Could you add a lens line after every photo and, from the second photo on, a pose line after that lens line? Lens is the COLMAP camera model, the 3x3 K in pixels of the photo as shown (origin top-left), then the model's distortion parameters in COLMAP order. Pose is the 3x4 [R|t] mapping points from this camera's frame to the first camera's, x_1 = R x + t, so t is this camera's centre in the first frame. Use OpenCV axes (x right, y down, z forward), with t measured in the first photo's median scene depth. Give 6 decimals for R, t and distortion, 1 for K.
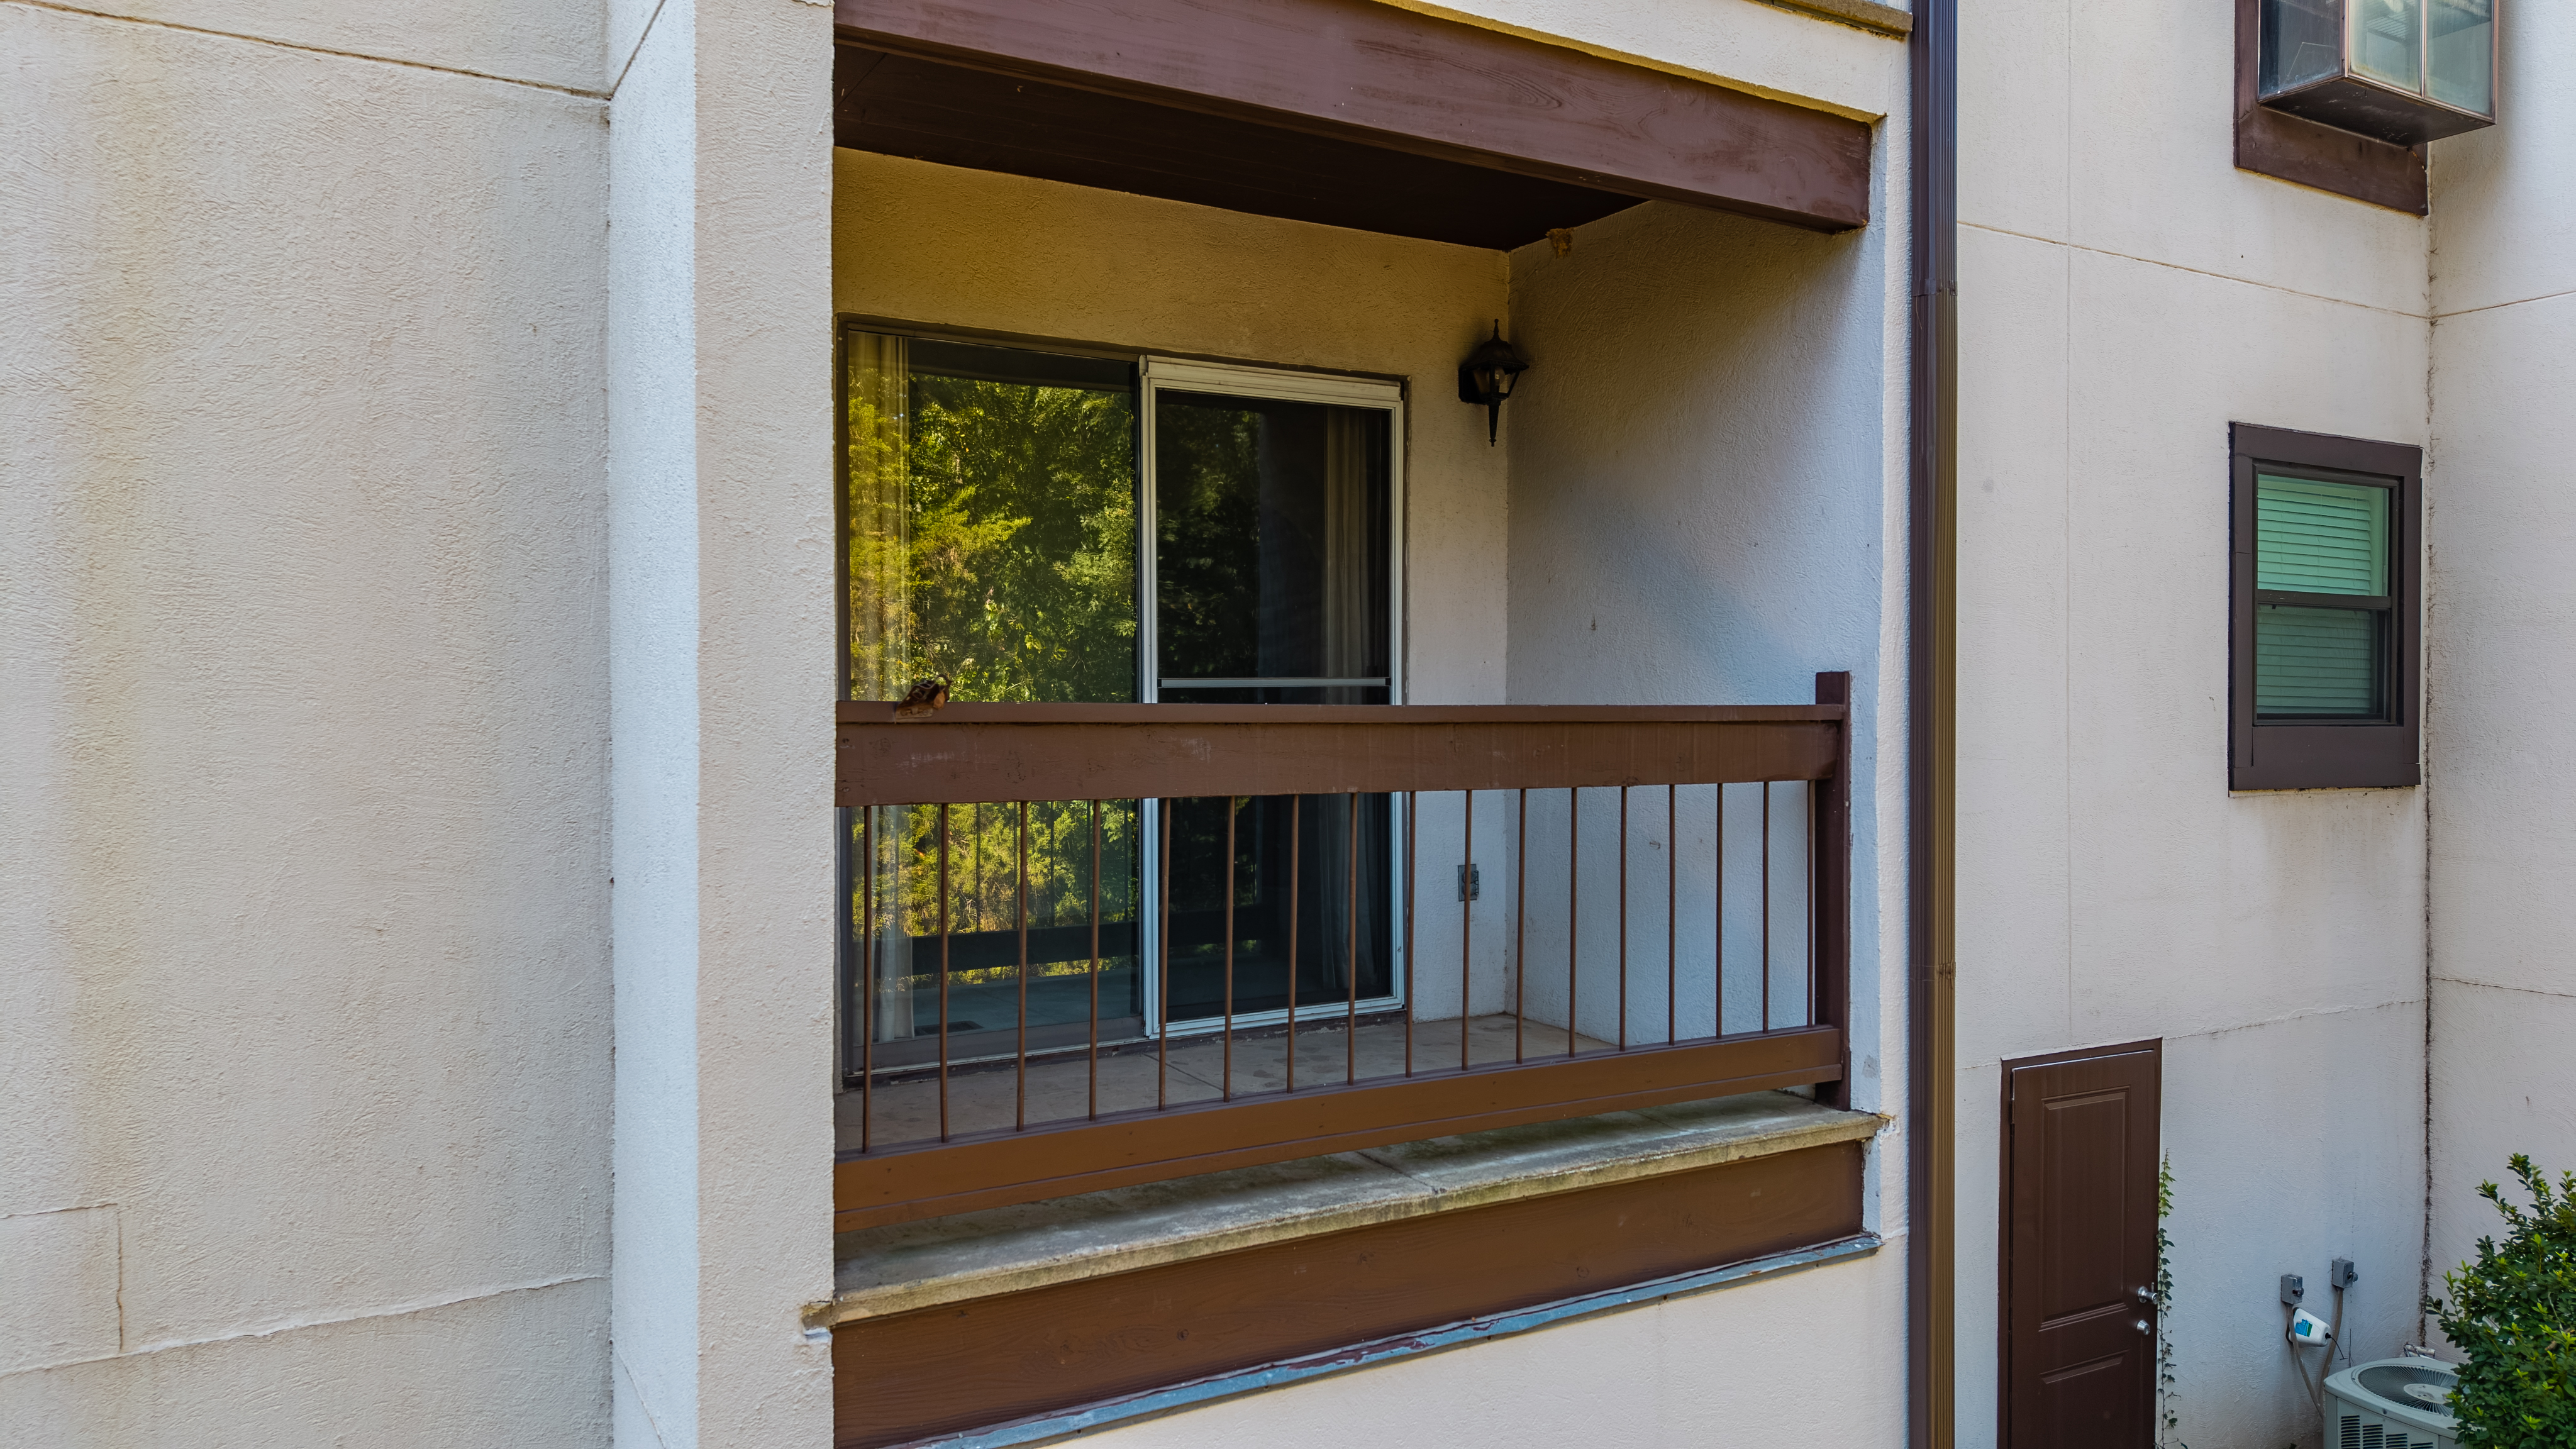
lens RADIAL K [[1707.8, 0, 1288.0], [0, 1707.8, 724.5], [0, 0, 1]] dist [0.016378, -0.004752]
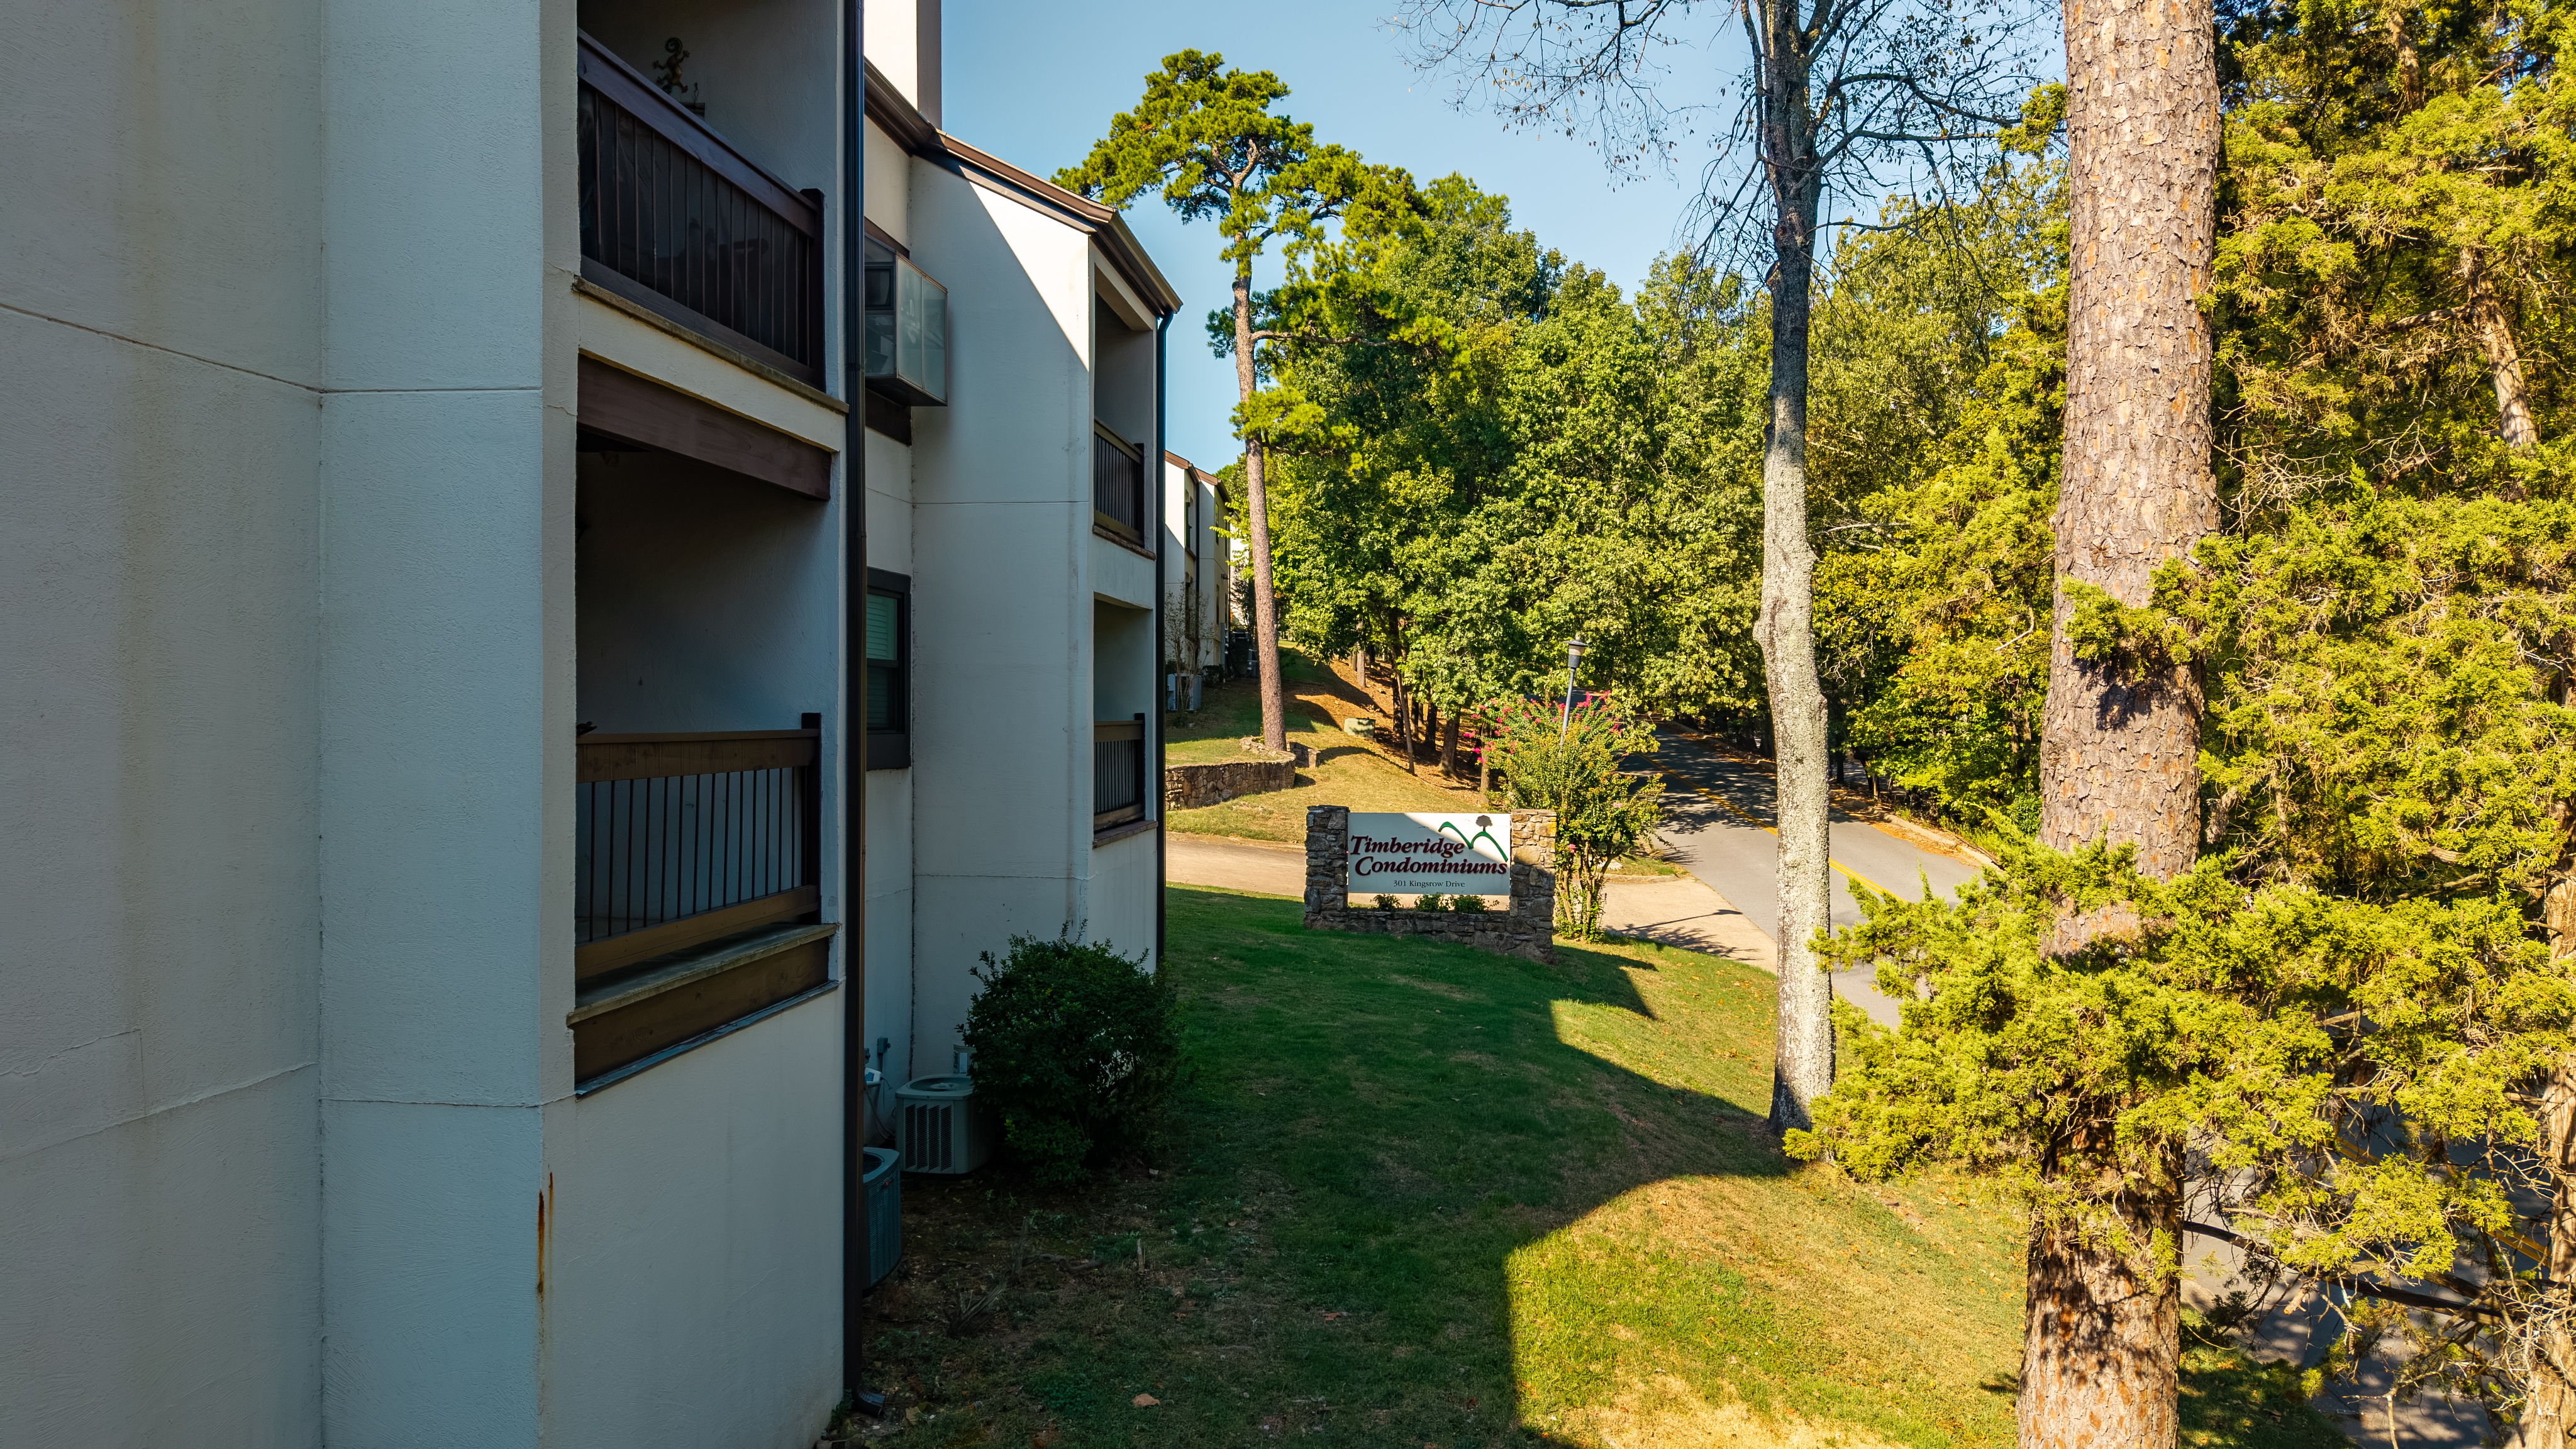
lens RADIAL K [[1707.8, 0, 1288.0], [0, 1707.8, 724.5], [0, 0, 1]] dist [0.016378, -0.004752]
pose [[0.596022, -0.004124, 0.802957, -0.995585], [0.004712, 0.999988, 0.001639, -0.017916], [-0.802954, 0.002806, 0.596034, -0.689897]]
